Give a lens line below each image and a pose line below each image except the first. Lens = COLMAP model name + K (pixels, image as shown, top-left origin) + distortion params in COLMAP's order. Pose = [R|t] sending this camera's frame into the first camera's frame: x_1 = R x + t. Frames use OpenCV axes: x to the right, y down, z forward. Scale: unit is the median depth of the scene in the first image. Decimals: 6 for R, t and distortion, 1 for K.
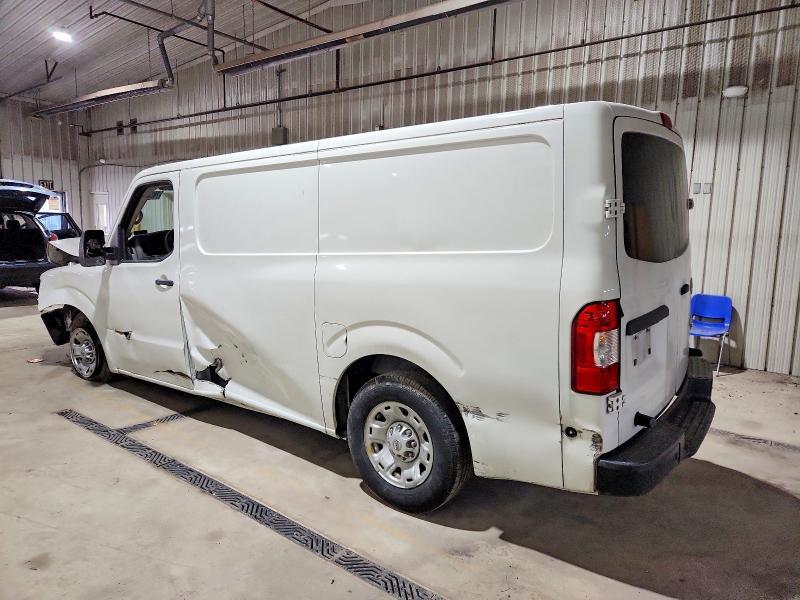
lens RADIAL K [[555.7, 0, 398.2], [0, 555.7, 300.5], [0, 0, 1]] dist [0.075049, -0.076414]
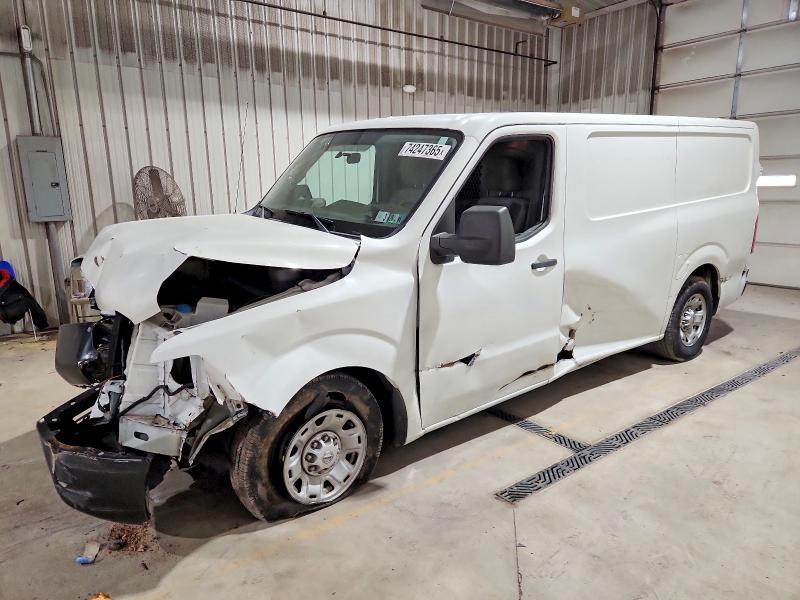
lens RADIAL K [[555.7, 0, 398.2], [0, 555.7, 300.5], [0, 0, 1]] dist [0.075049, -0.076414]
pose [[0.230721, -0.216078, 0.948725, -1.232664], [0.142998, 0.971974, 0.186598, -0.160045], [-0.962455, 0.092614, 0.255153, 0.992011]]
